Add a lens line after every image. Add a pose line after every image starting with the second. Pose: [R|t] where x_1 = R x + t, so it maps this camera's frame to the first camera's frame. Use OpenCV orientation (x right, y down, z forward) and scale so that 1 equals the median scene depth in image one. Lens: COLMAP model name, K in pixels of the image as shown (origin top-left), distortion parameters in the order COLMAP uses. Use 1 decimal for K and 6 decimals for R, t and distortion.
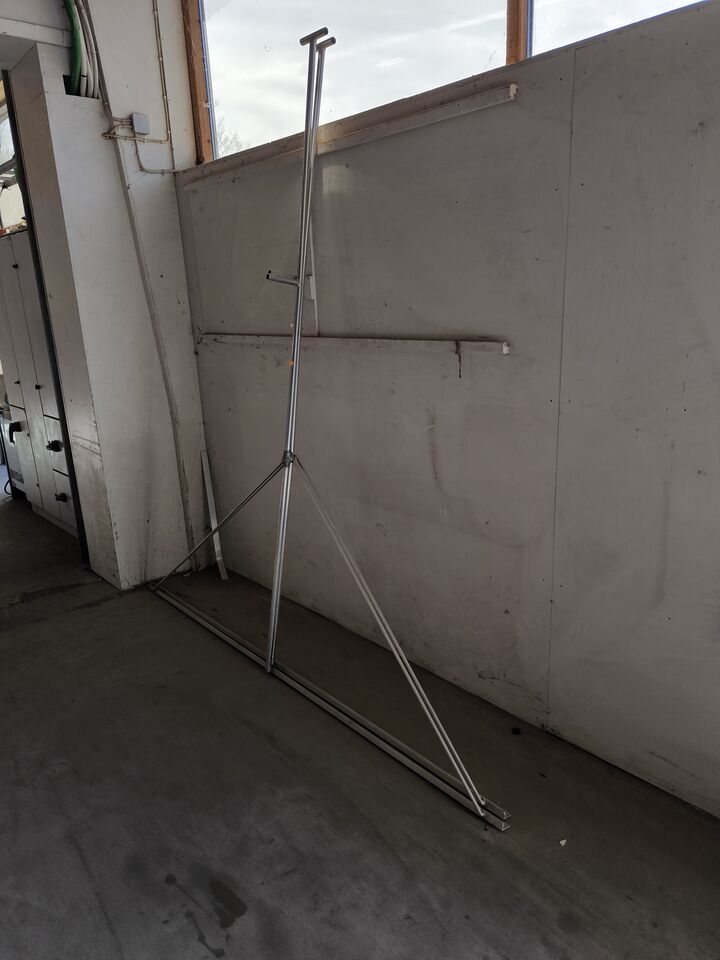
lens RADIAL K [[671.7, 0, 360.1], [0, 671.7, 484.0], [0, 0, 1]] dist [0.020781, -0.011381]
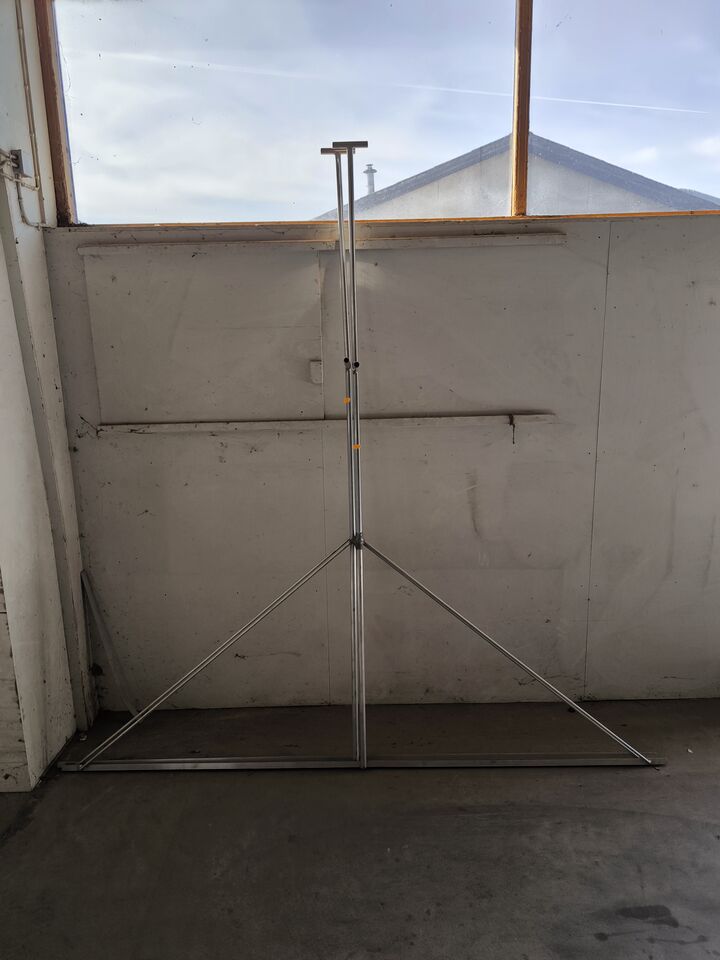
lens RADIAL K [[681.5, 0, 360.0], [0, 681.5, 480.0], [0, 0, 1]] dist [0.023830, -0.011177]
pose [[0.670967, -0.131020, 0.729819, -0.902067], [0.198450, 0.980090, -0.006497, -0.129796], [-0.714437, 0.149192, 0.683609, 0.320775]]
